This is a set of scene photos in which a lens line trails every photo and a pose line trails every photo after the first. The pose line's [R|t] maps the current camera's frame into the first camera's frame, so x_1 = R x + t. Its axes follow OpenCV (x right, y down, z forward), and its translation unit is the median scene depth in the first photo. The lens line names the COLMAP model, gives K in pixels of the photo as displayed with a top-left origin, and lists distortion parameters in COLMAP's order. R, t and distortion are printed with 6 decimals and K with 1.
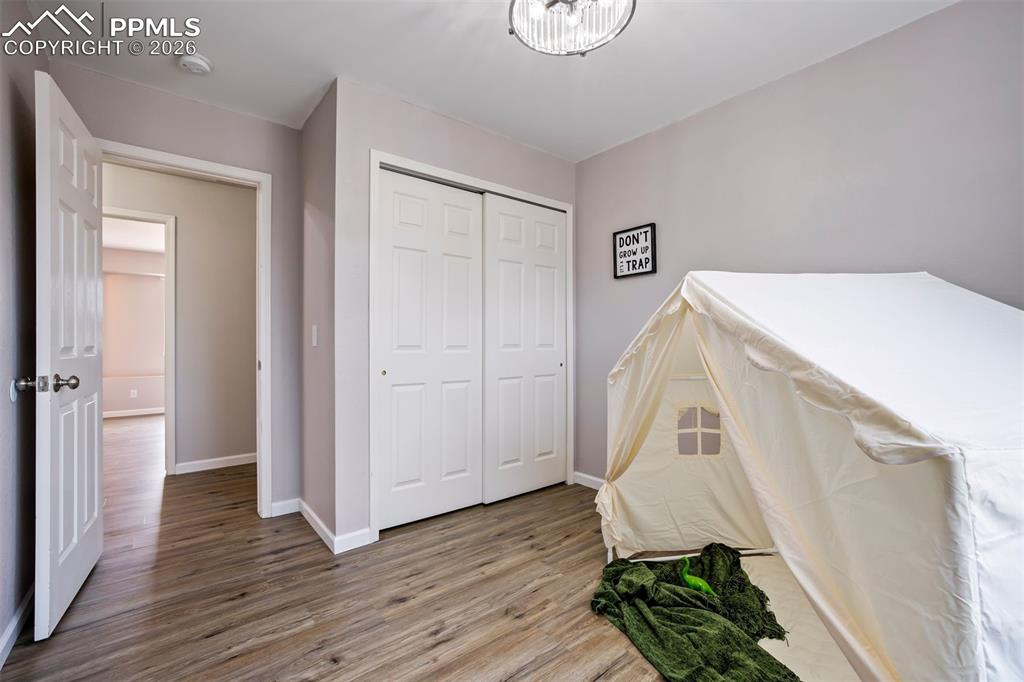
lens RADIAL K [[441.1, 0, 512.9], [0, 441.1, 335.8], [0, 0, 1]] dist [-0.023658, 0.011353]
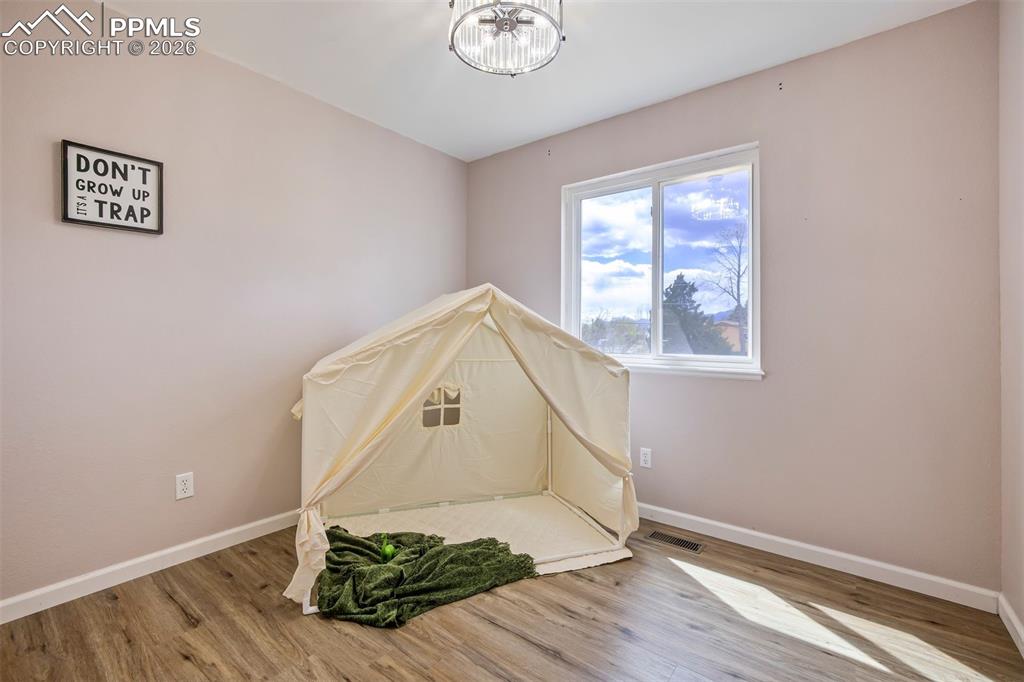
lens RADIAL K [[443.7, 0, 504.7], [0, 443.7, 335.6], [0, 0, 1]] dist [-0.035811, 0.013796]
pose [[-0.201026, -0.009495, 0.979540, -0.462164], [-0.016785, 0.999840, 0.006247, 0.004034], [-0.979442, -0.015185, -0.201153, 0.596248]]
